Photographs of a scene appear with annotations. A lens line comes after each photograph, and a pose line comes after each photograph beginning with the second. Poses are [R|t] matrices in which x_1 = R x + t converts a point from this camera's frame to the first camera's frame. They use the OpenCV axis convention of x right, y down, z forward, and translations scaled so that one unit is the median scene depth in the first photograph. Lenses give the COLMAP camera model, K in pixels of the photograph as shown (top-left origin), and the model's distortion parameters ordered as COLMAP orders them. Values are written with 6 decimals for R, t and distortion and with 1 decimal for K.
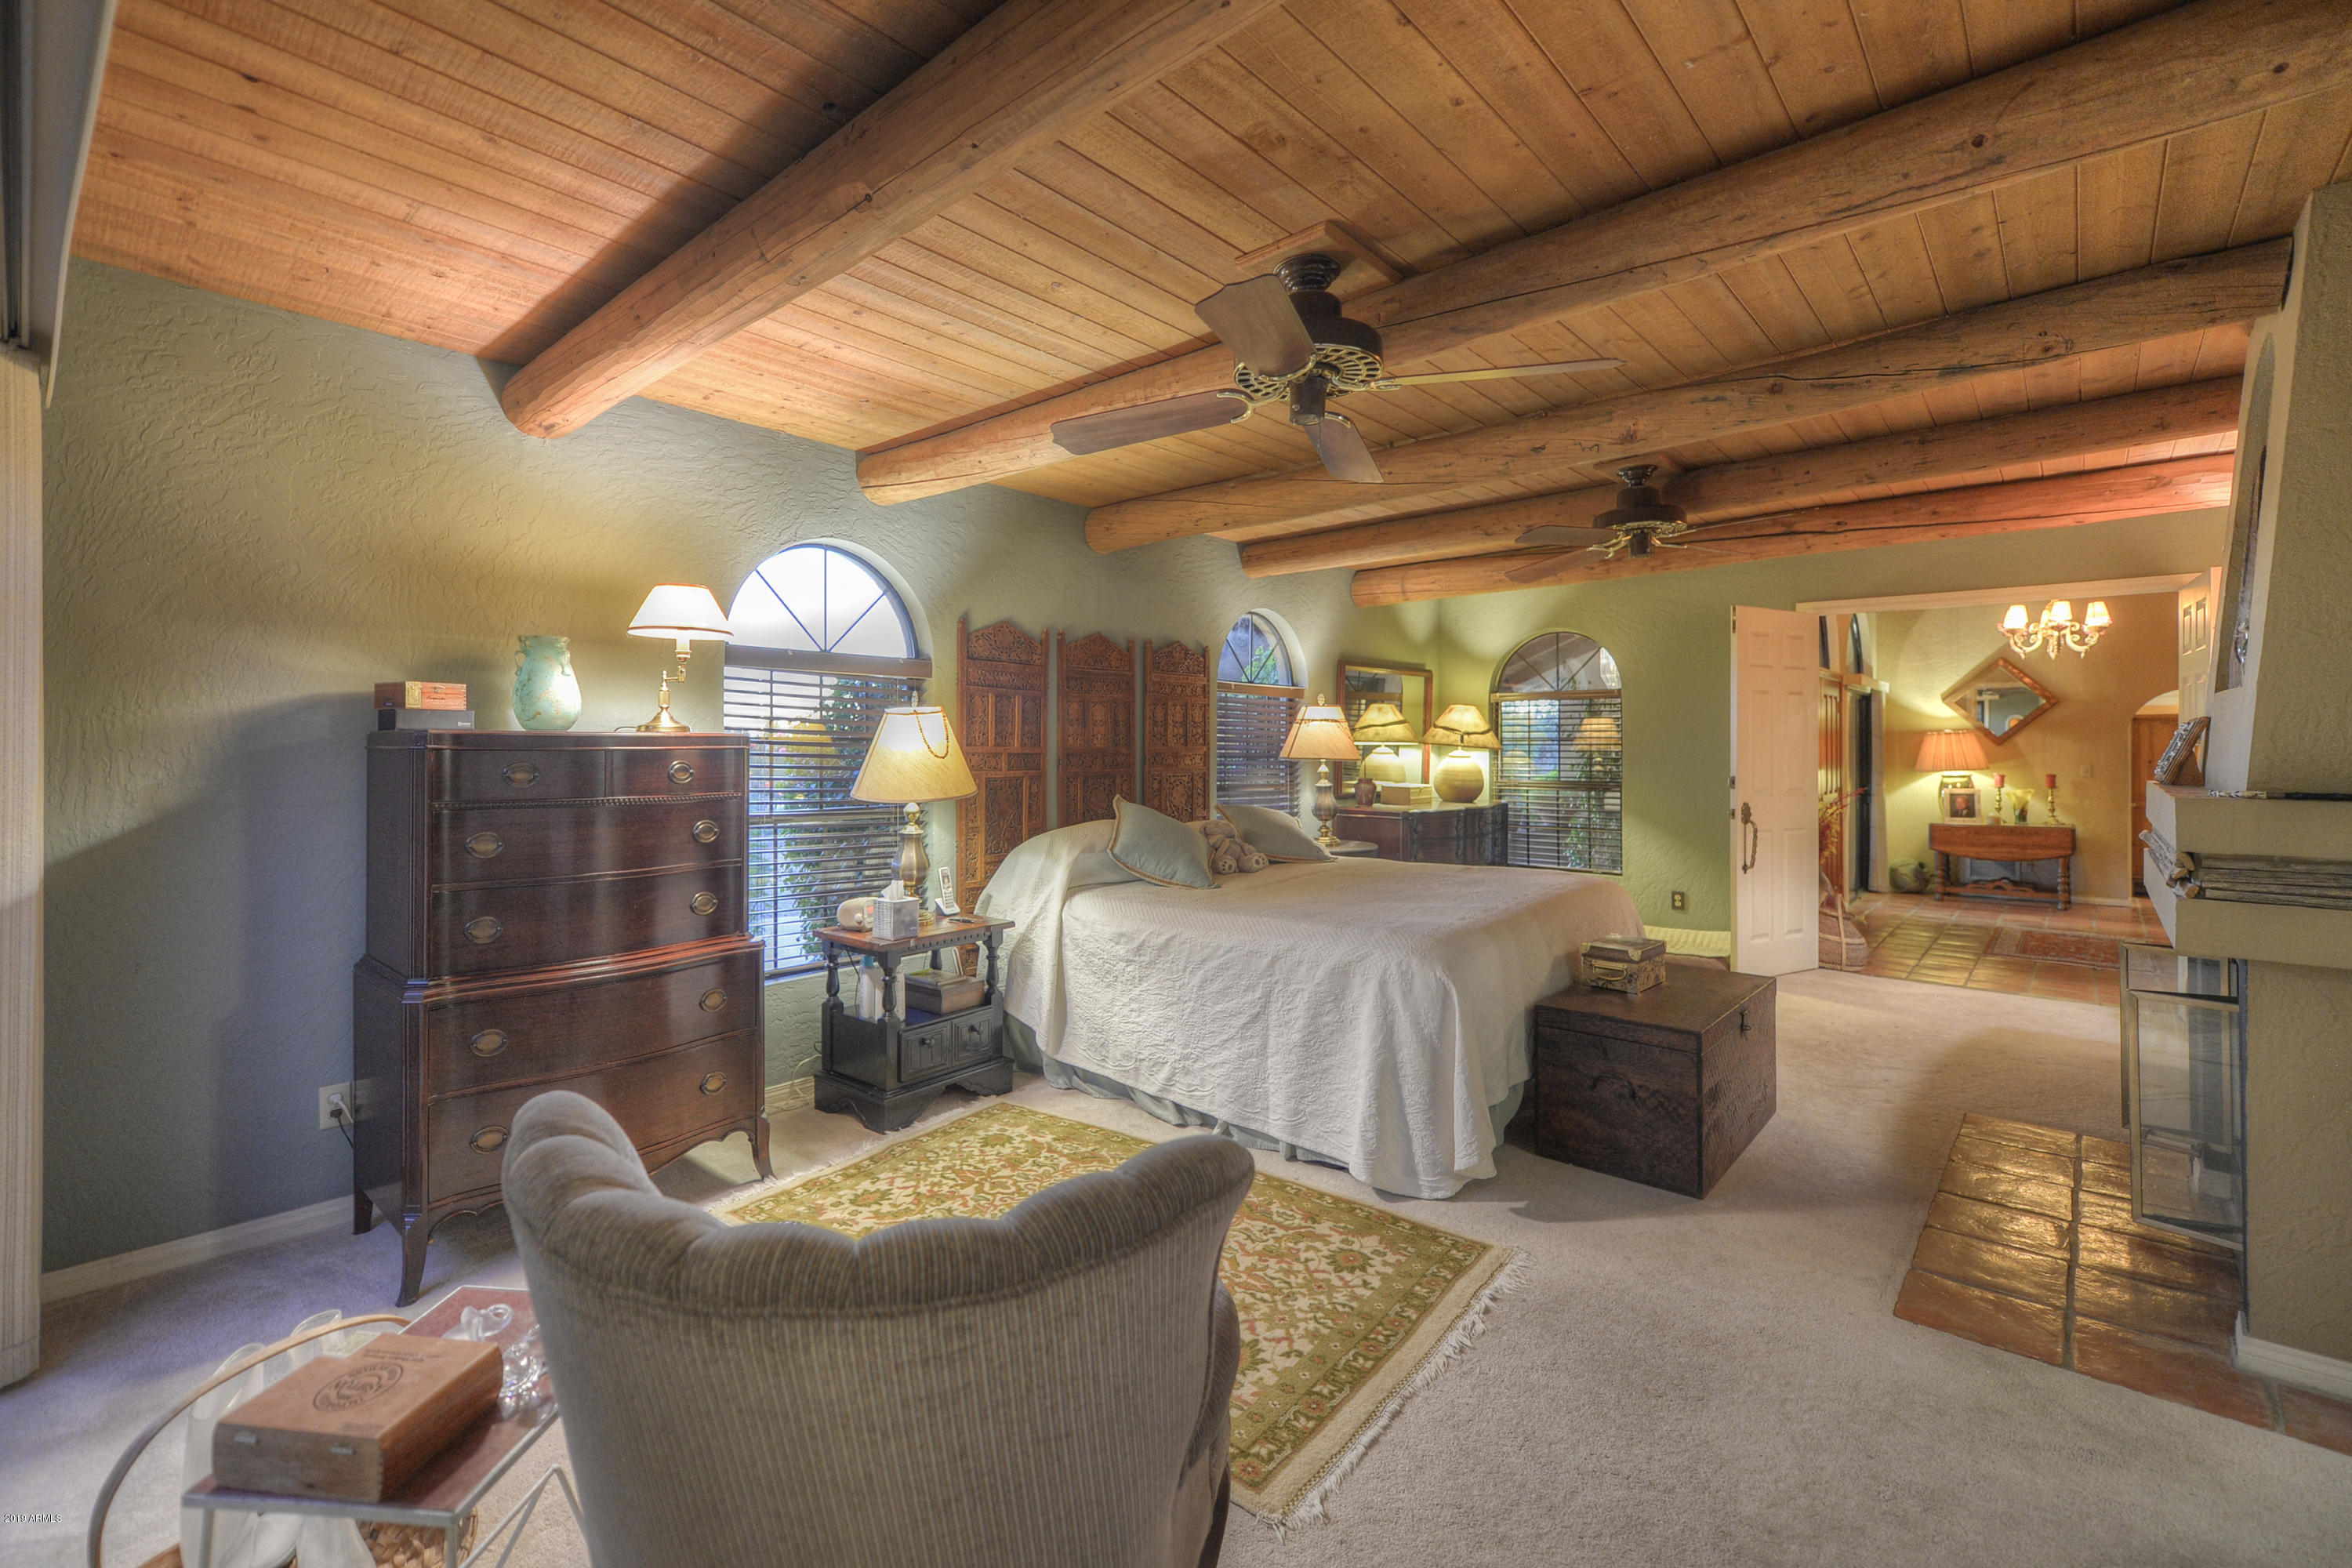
lens RADIAL K [[927.2, 0, 1173.0], [0, 927.2, 765.7], [0, 0, 1]] dist [0.005029, -0.002082]
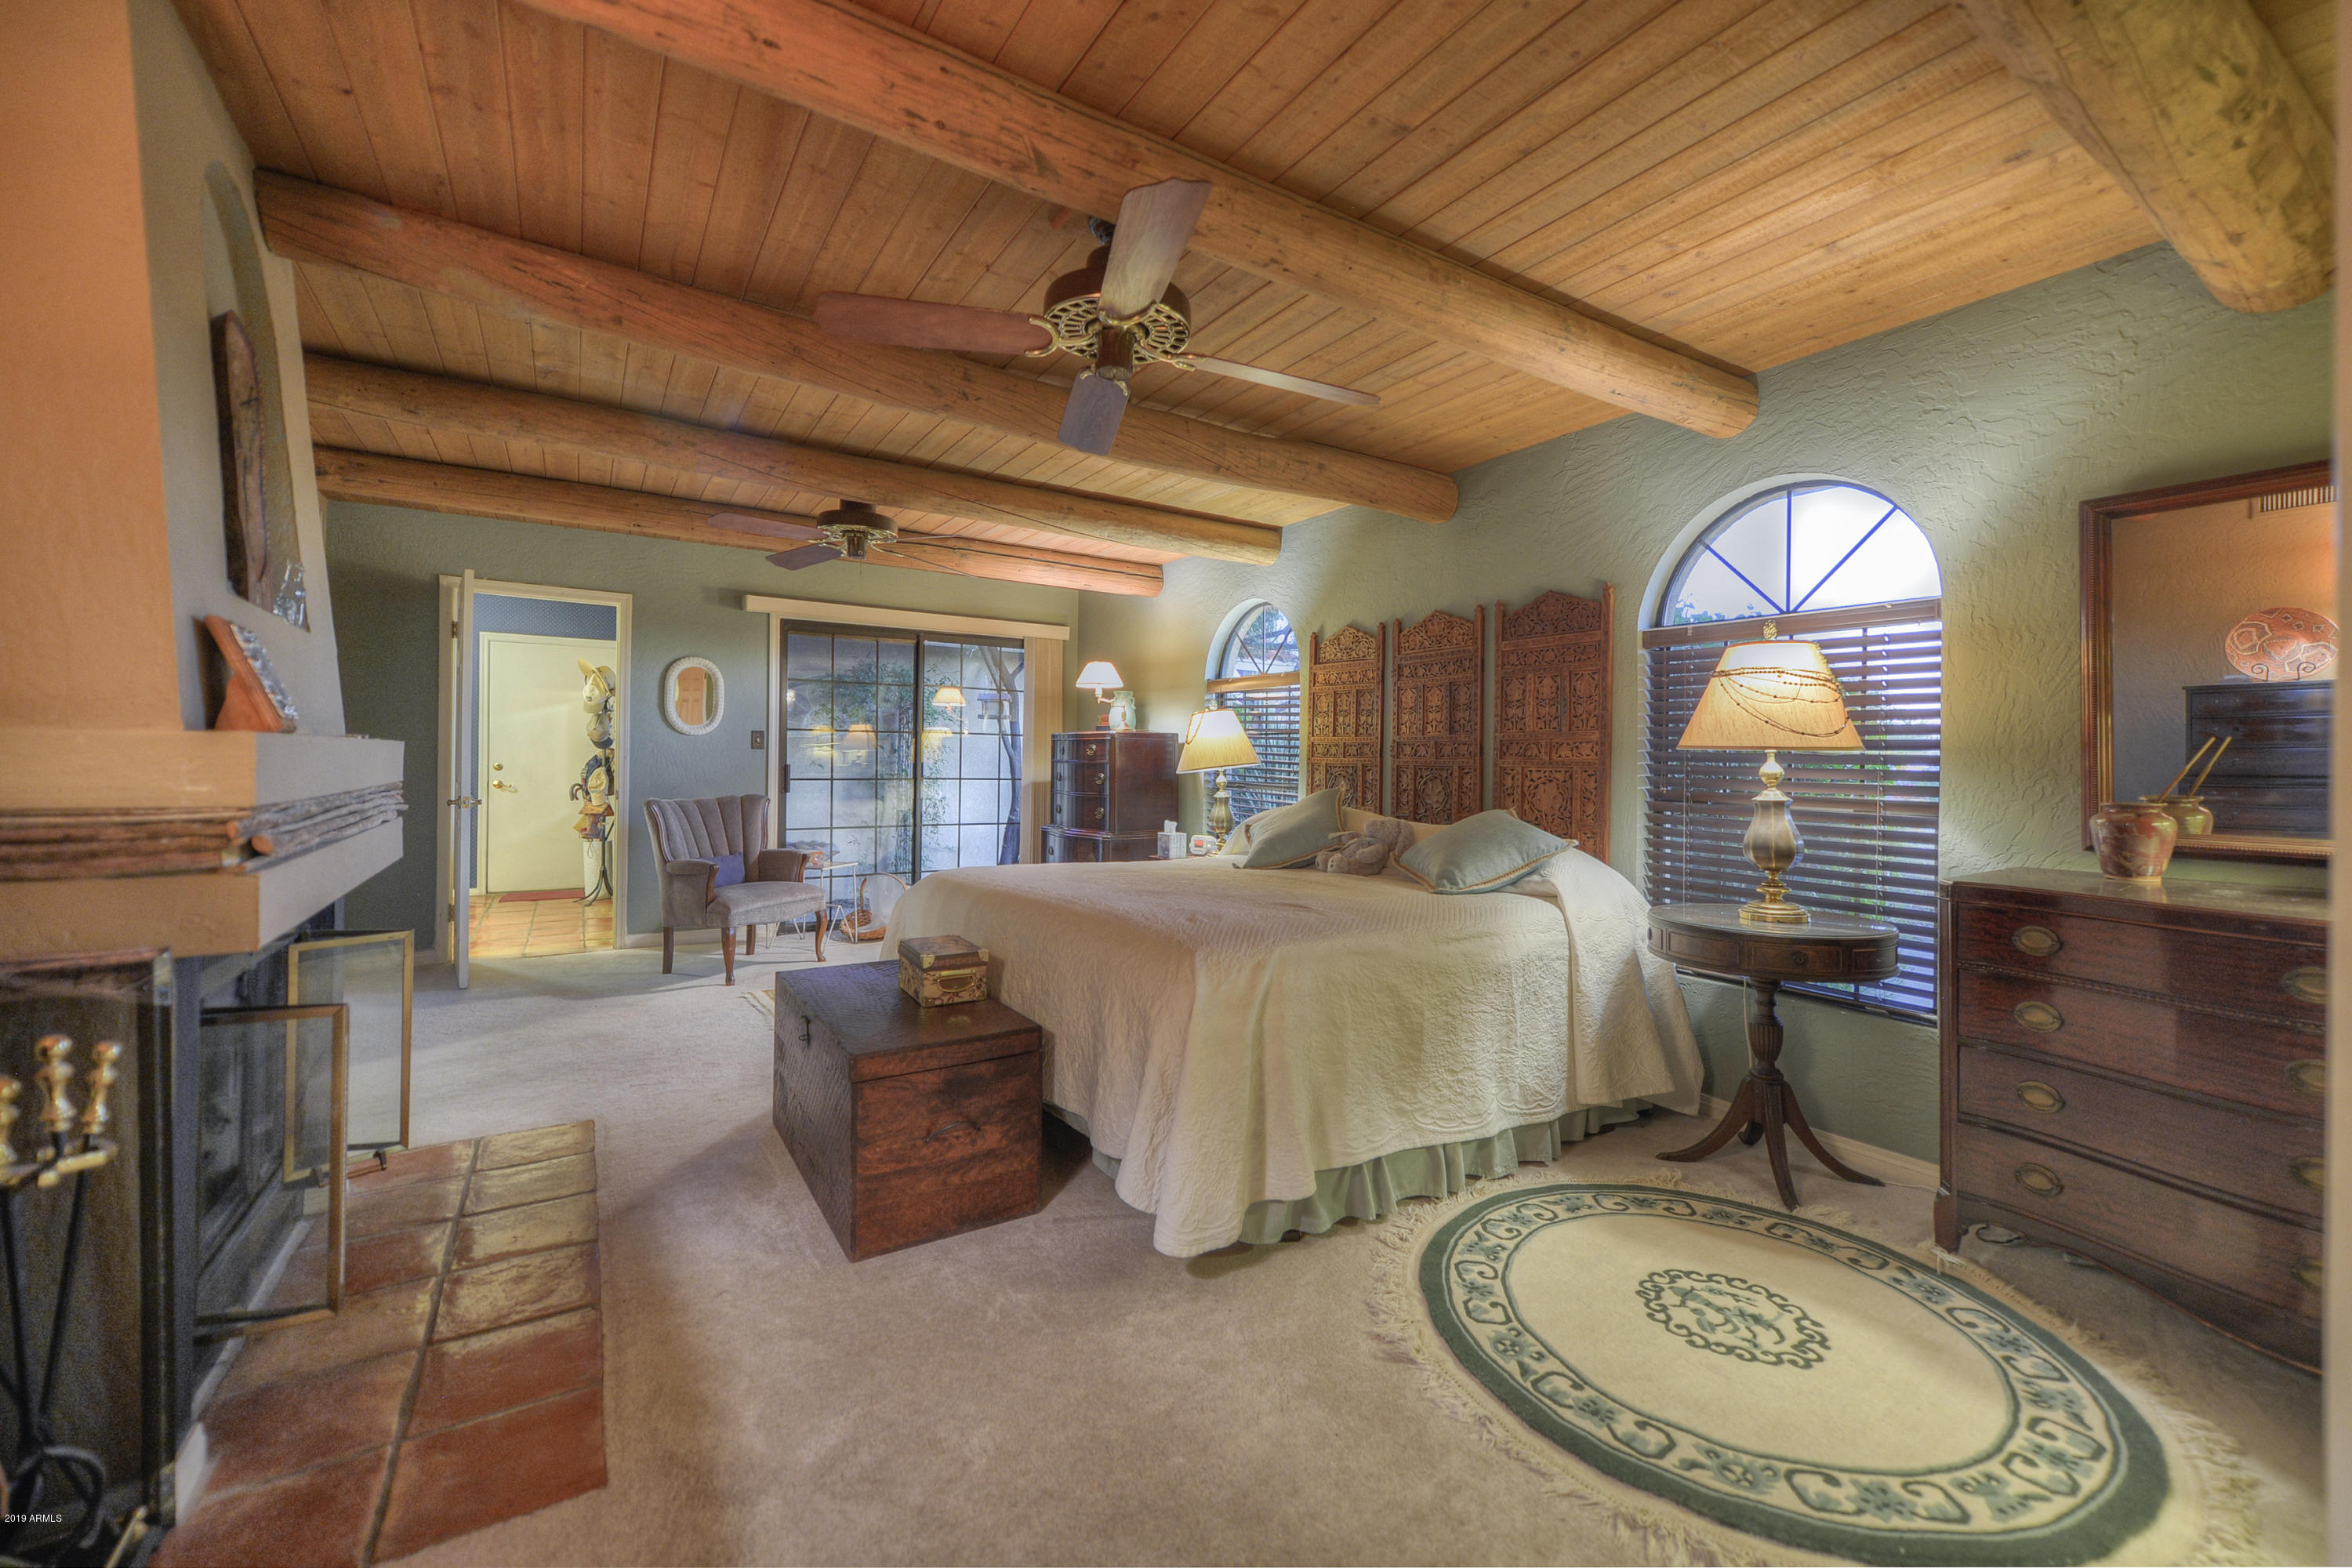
lens RADIAL K [[927.2, 0, 1196.3], [0, 927.2, 742.3], [0, 0, 1]] dist [0.005029, -0.002082]
pose [[-0.247174, -0.000404, -0.968971, 0.868716], [-0.004646, 0.999989, 0.000769, -0.012156], [0.968960, 0.004692, -0.247173, 1.004033]]
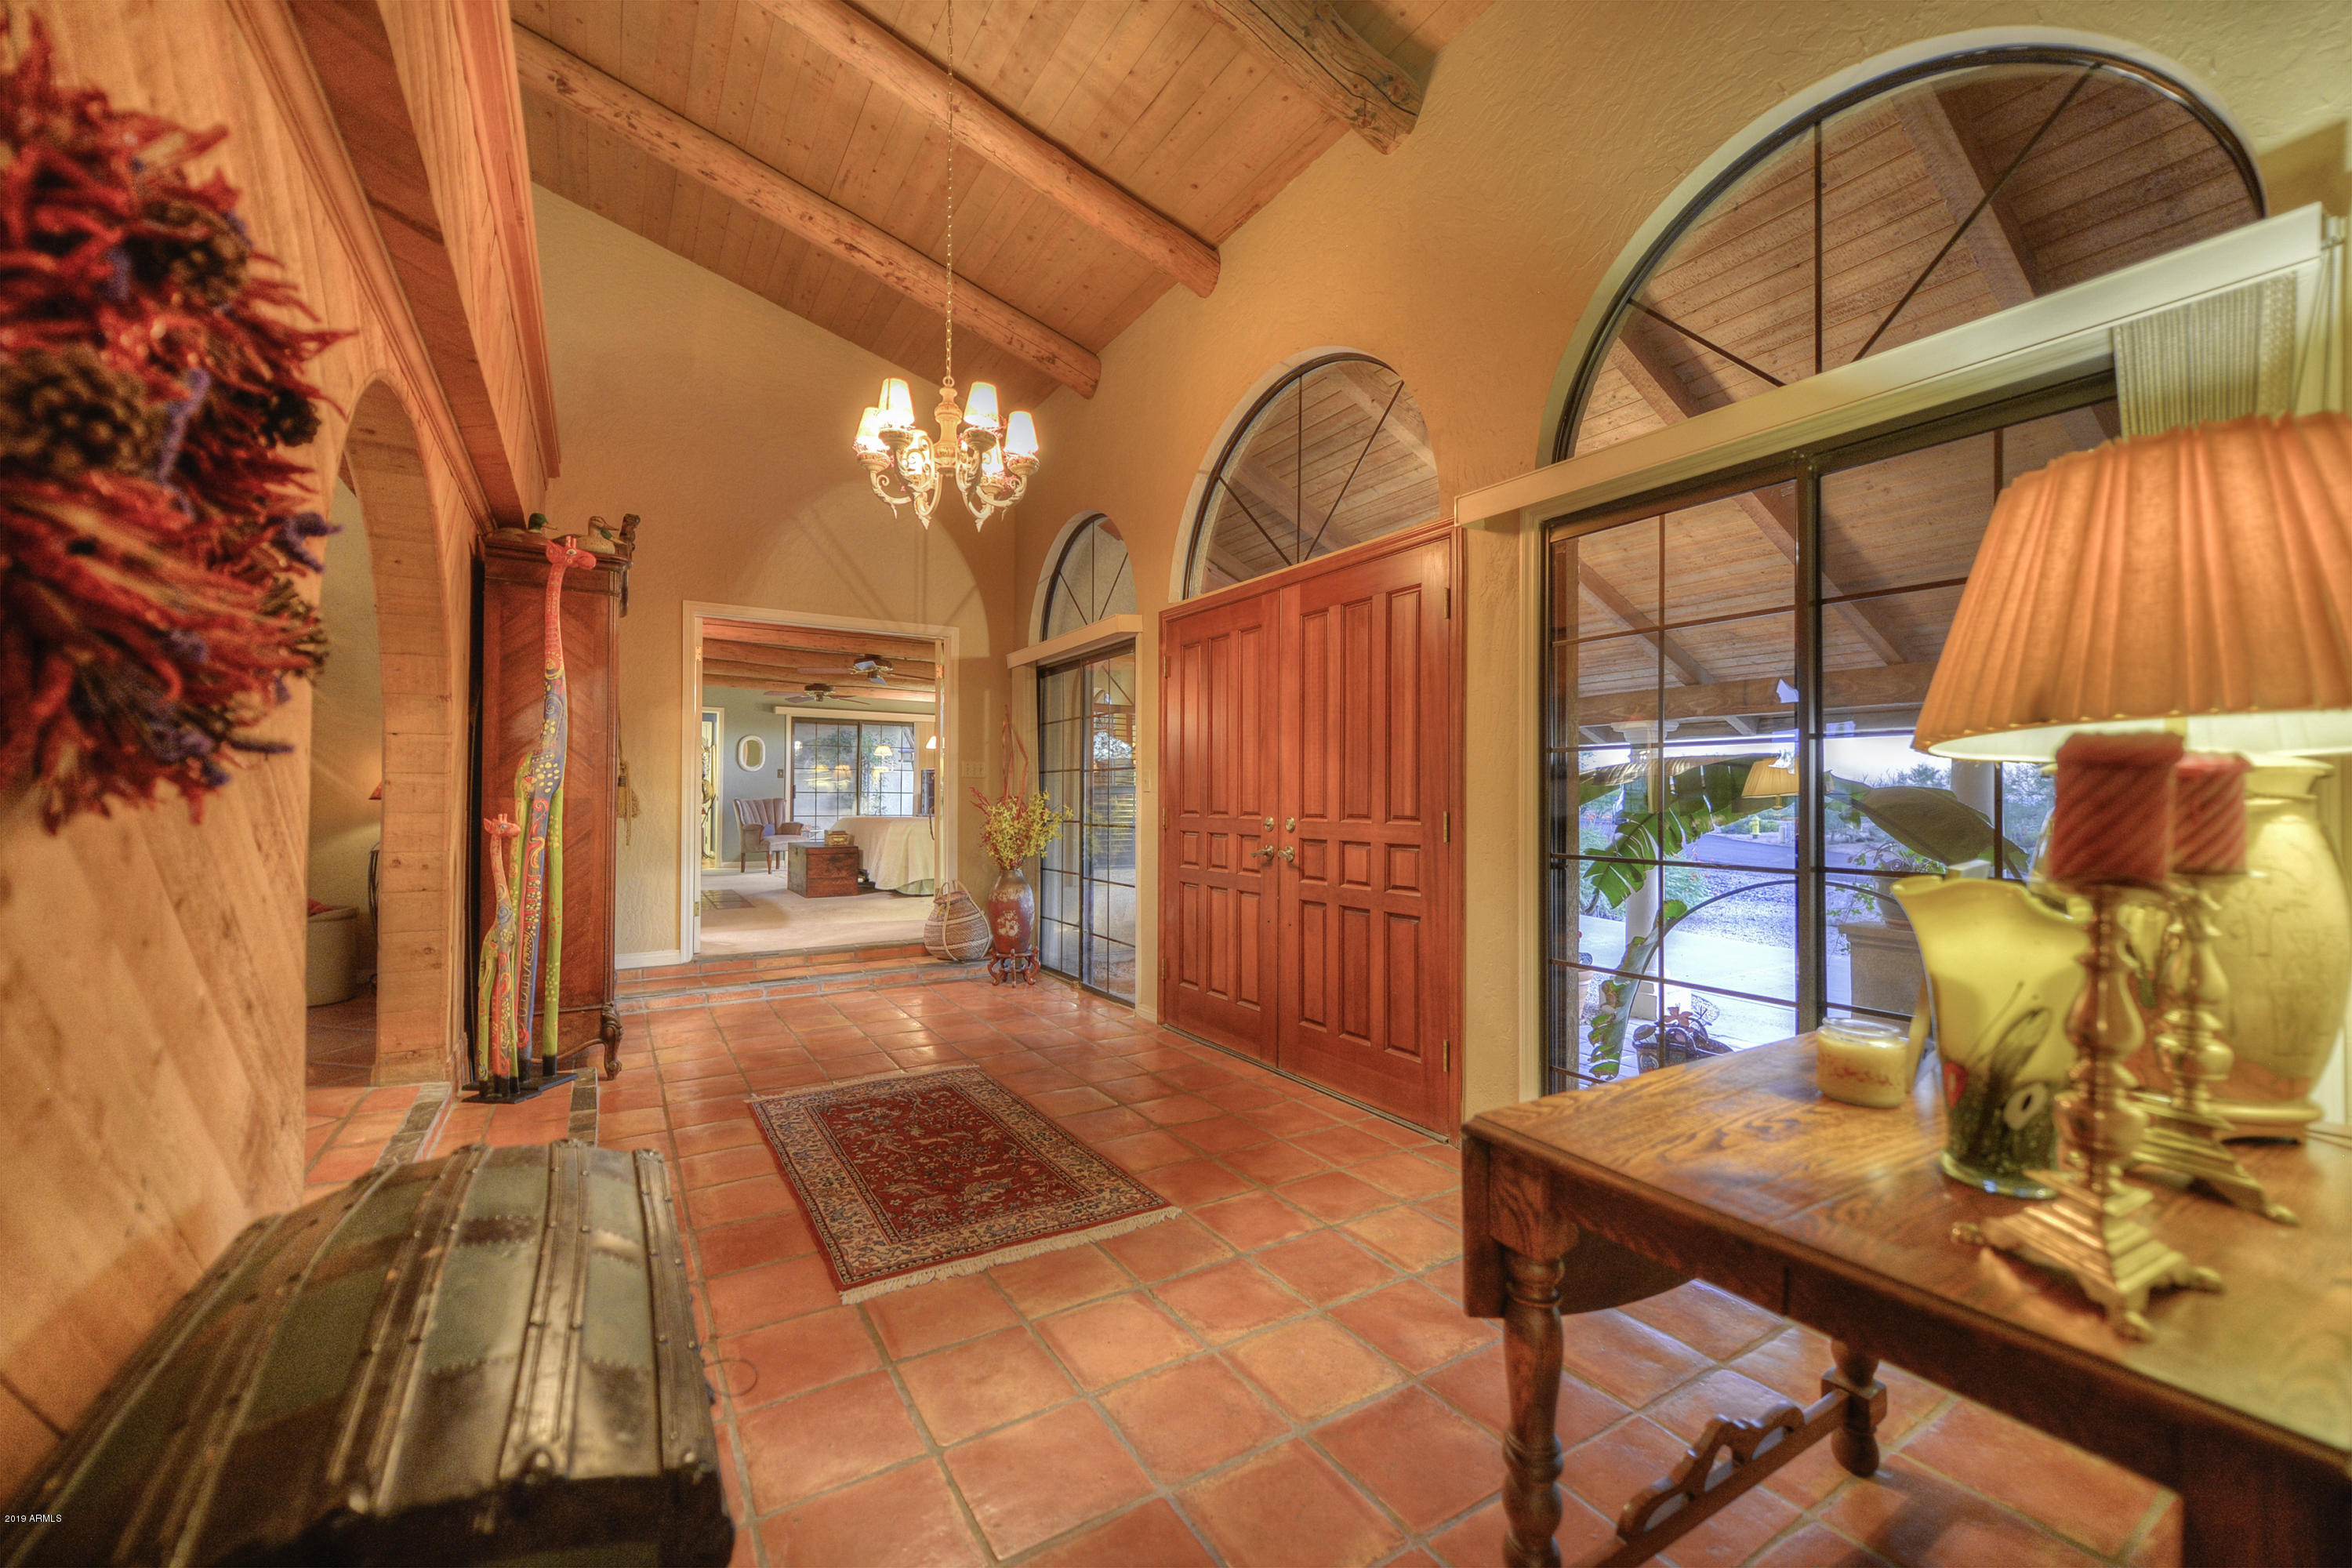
lens RADIAL K [[927.2, 0, 1174.7], [0, 927.2, 777.4], [0, 0, 1]] dist [0.005029, -0.002082]
pose [[-0.273401, -0.007803, -0.961869, 3.128530], [-0.000482, 0.999968, -0.007975, 0.051032], [0.961900, -0.001717, -0.273396, 2.784403]]
